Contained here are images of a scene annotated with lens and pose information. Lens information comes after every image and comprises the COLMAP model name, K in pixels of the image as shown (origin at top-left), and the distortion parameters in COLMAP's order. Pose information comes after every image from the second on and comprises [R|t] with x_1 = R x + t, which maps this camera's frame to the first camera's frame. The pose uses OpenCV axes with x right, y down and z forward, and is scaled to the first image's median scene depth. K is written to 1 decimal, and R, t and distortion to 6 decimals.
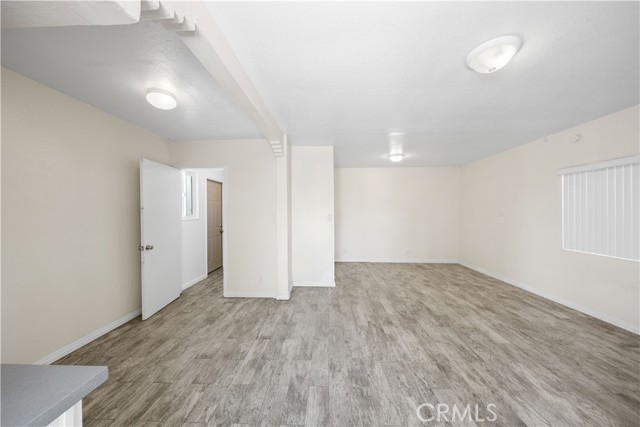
lens RADIAL K [[219.7, 0, 319.3], [0, 219.7, 211.6], [0, 0, 1]] dist [-0.001079, 0.000191]
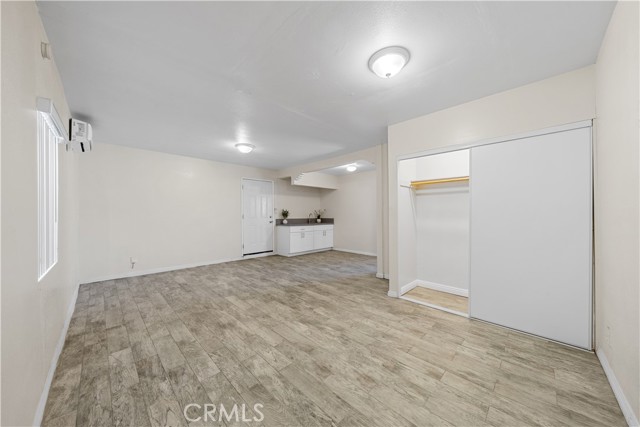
lens RADIAL K [[219.7, 0, 319.4], [0, 219.7, 213.1], [0, 0, 1]] dist [-0.001079, 0.000191]
pose [[-0.675610, -0.001247, -0.737258, 1.153973], [0.000012, 0.999999, -0.001702, 0.043022], [0.737259, -0.001159, -0.675609, 1.848770]]
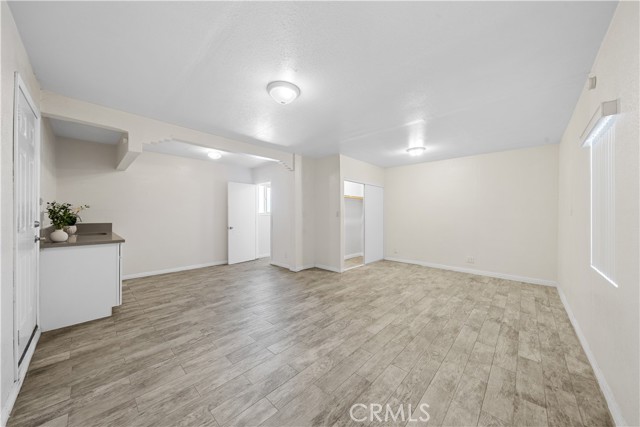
lens RADIAL K [[219.7, 0, 321.1], [0, 219.7, 212.9], [0, 0, 1]] dist [-0.001079, 0.000191]
pose [[0.756023, 0.001210, -0.654544, 1.030306], [-0.008283, 0.999936, -0.007718, 0.040553], [0.654493, 0.011257, 0.755984, 0.052141]]
